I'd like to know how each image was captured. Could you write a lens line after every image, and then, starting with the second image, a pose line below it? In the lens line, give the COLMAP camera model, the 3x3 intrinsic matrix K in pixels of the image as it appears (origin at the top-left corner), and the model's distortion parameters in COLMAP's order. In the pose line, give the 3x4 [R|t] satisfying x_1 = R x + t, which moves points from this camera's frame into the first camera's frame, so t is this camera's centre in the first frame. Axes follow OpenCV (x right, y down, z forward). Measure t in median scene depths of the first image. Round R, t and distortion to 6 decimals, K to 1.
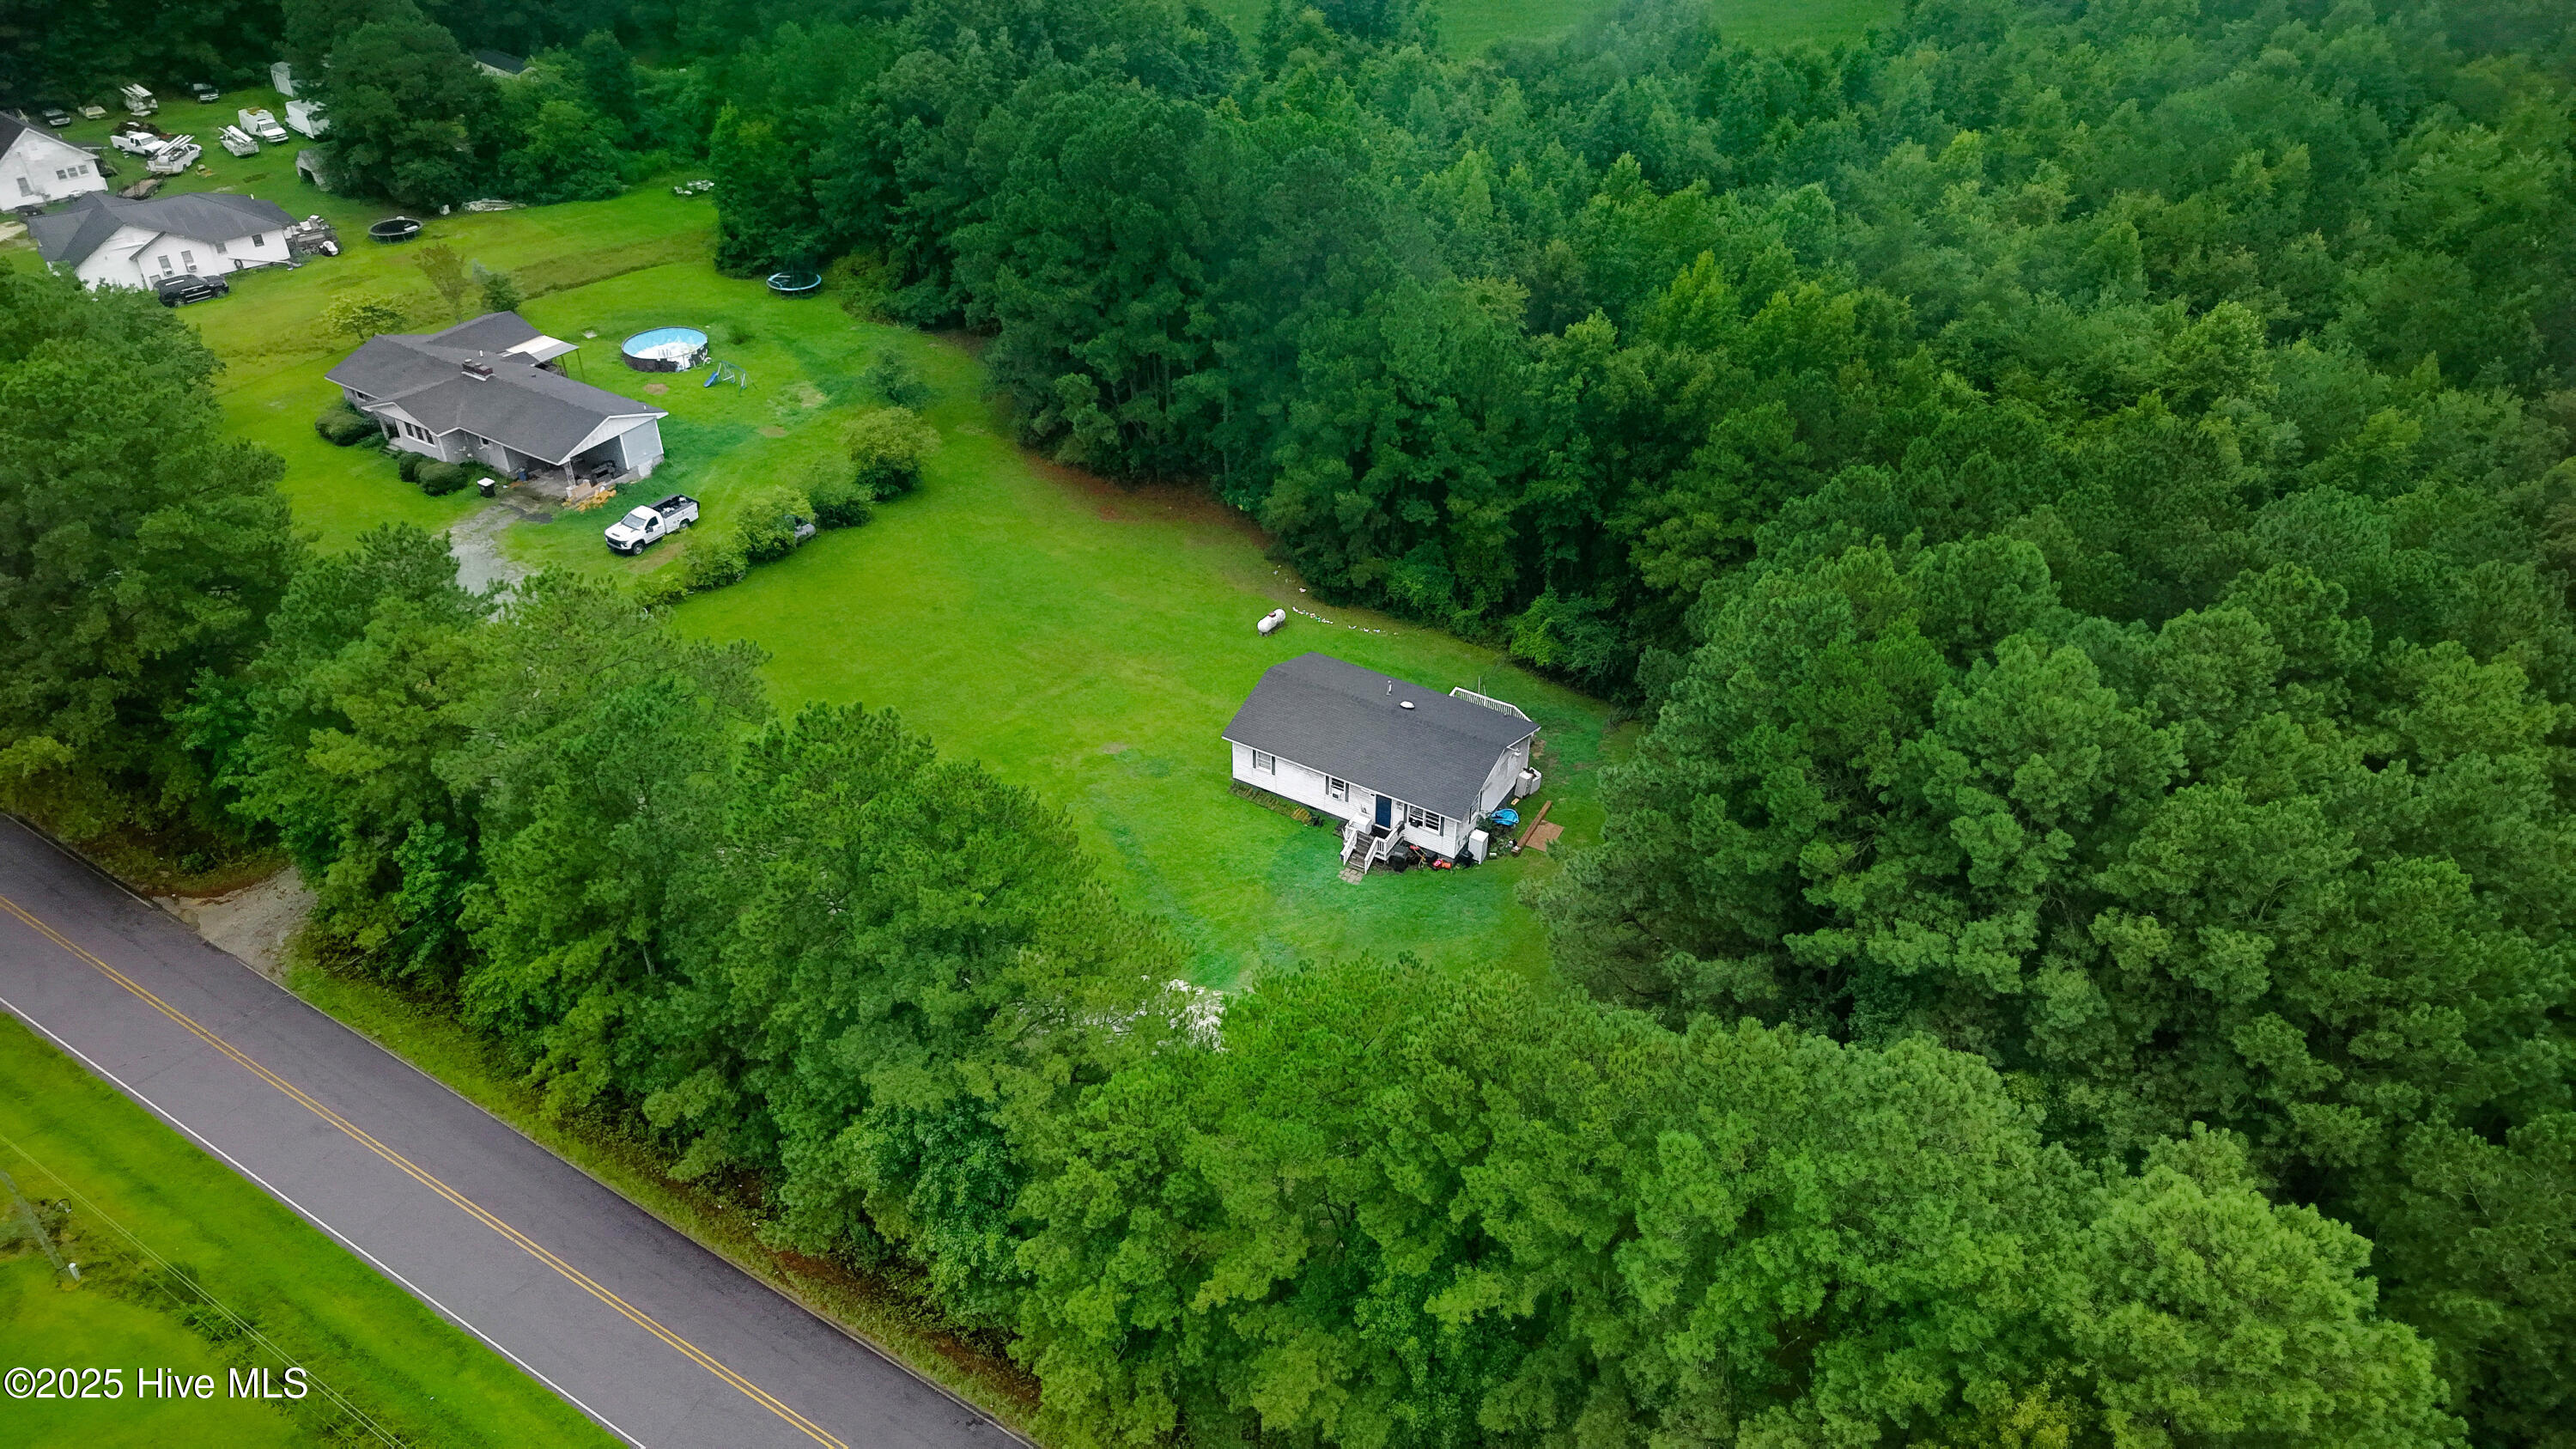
lens RADIAL K [[1724.6, 0, 1296.9], [0, 1724.6, 736.0], [0, 0, 1]] dist [0.012688, -0.012443]
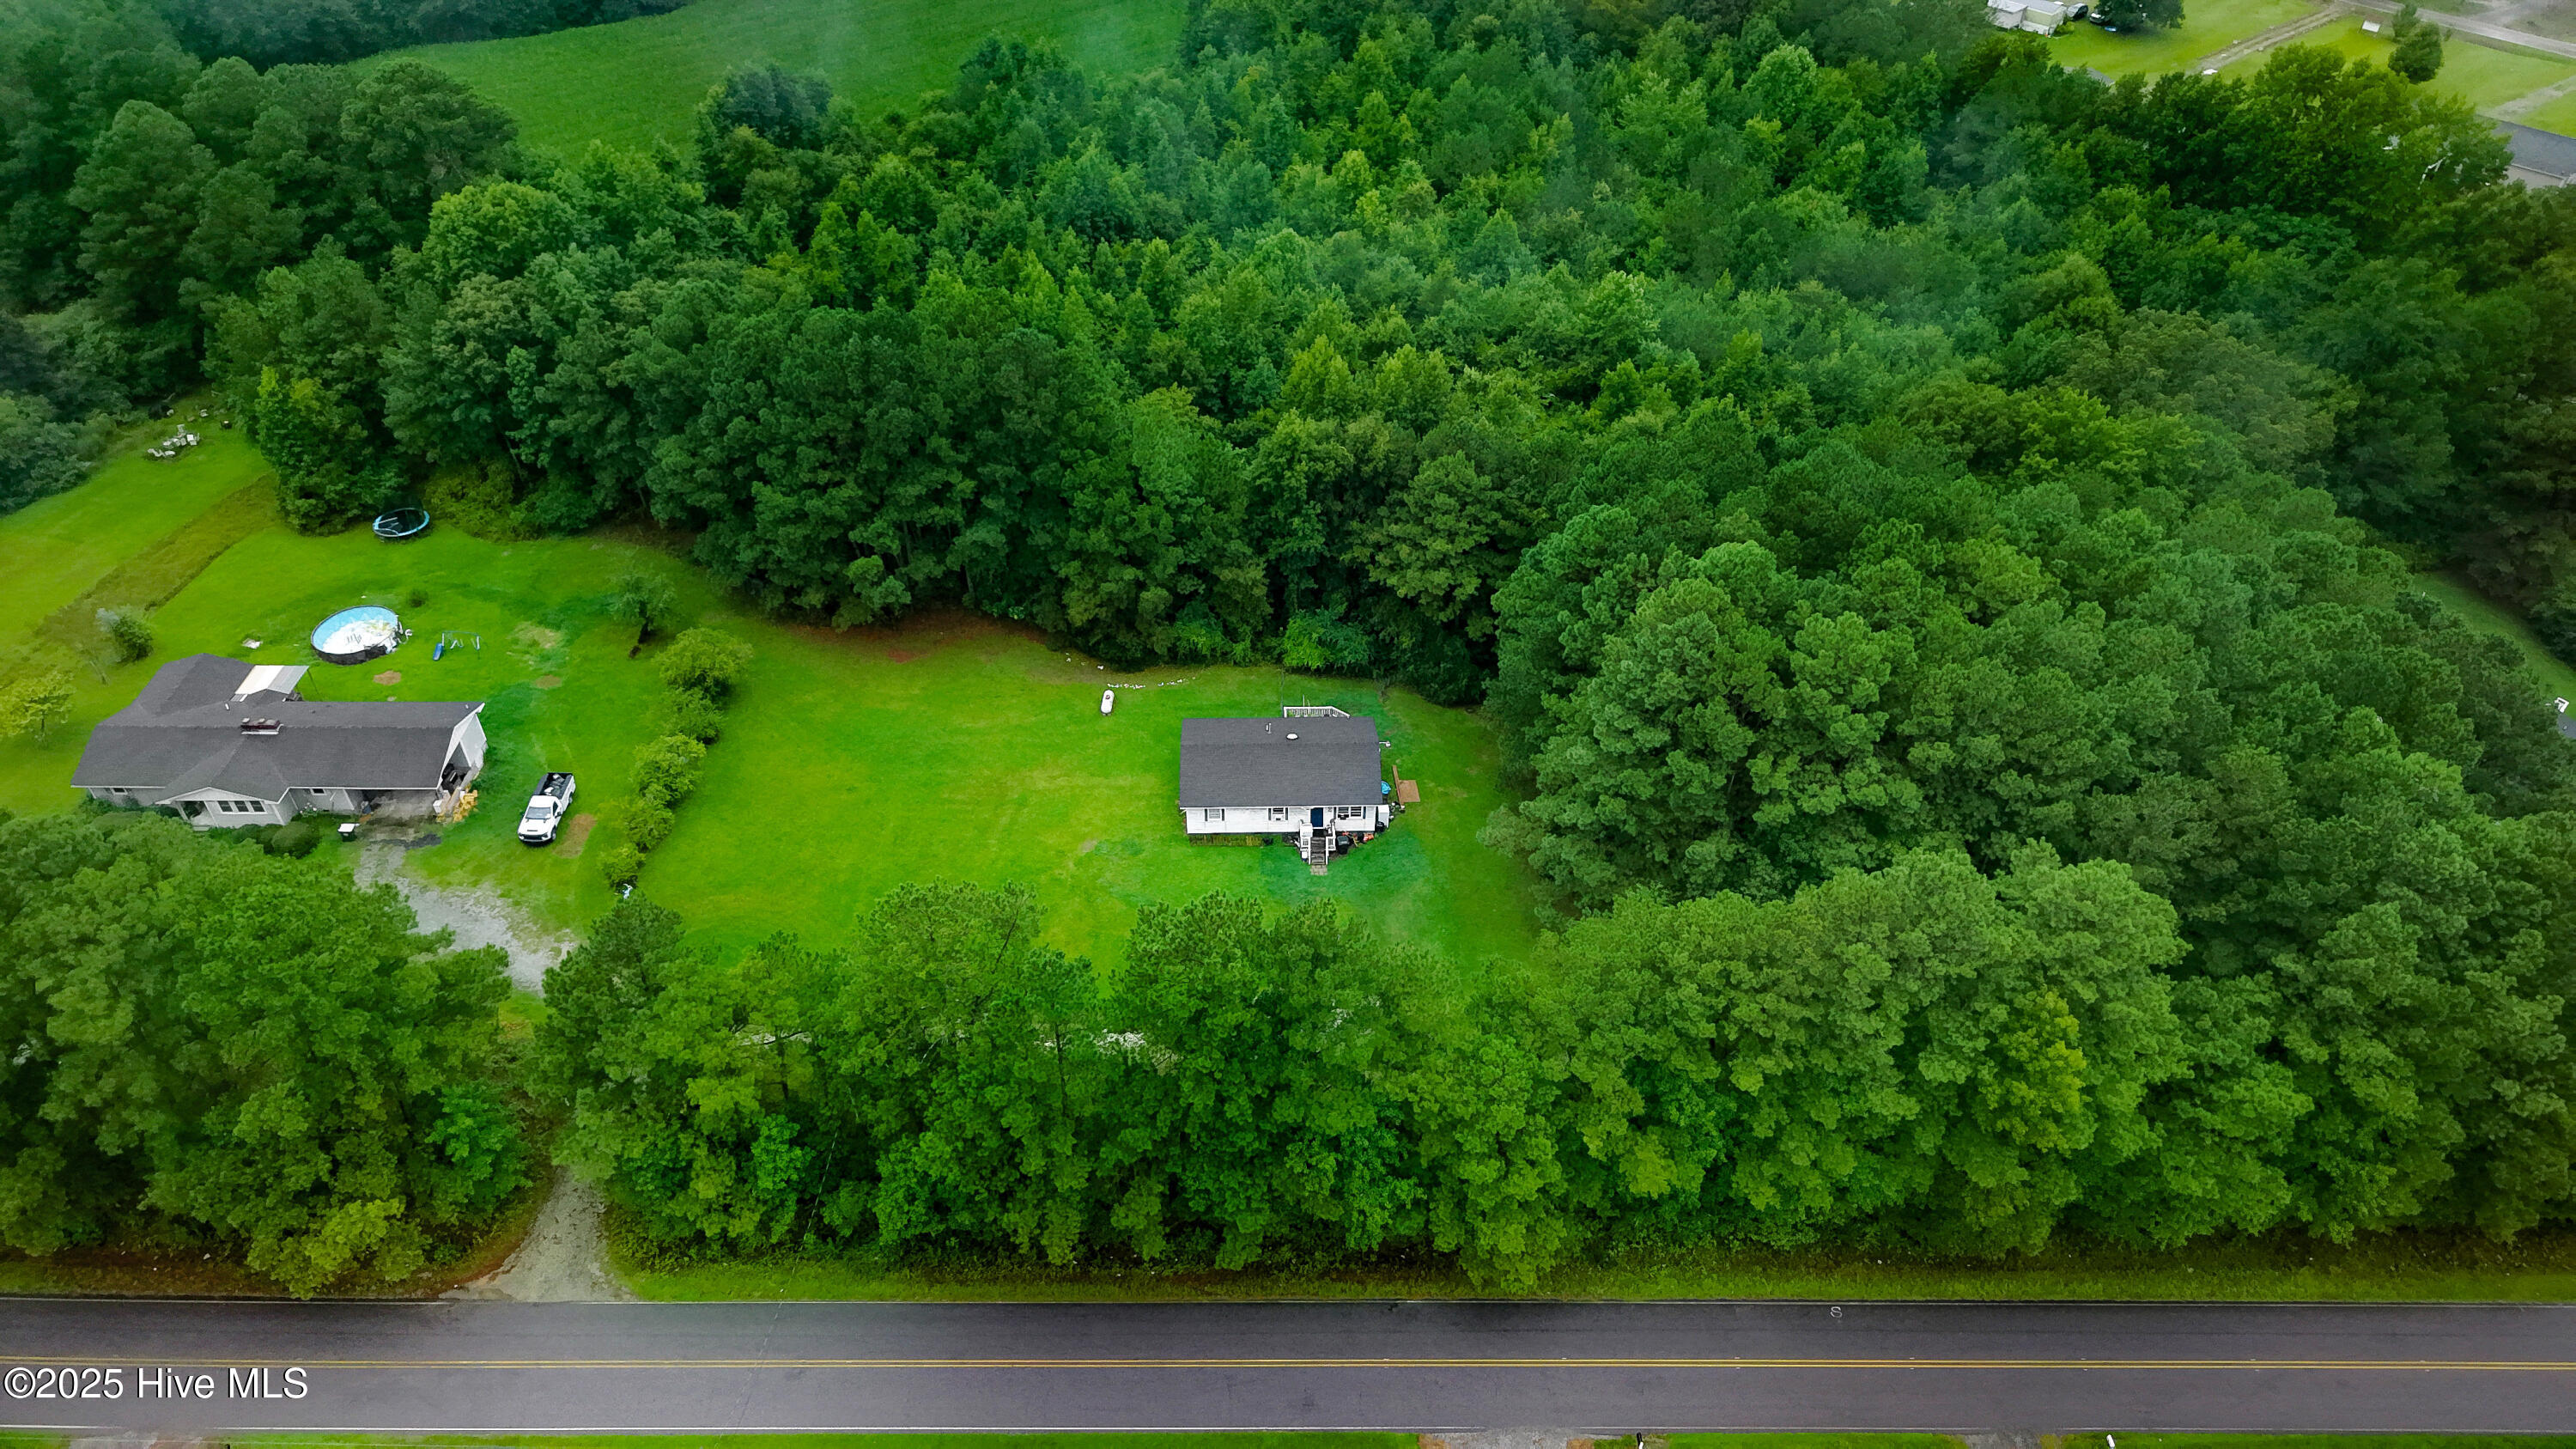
lens RADIAL K [[1724.6, 0, 1292.2], [0, 1724.6, 718.2], [0, 0, 1]] dist [0.012688, -0.012443]
pose [[0.846839, -0.342239, 0.407107, -0.460808], [0.308286, 0.939613, 0.148618, -0.222589], [-0.433386, -0.000350, 0.901208, -0.212116]]
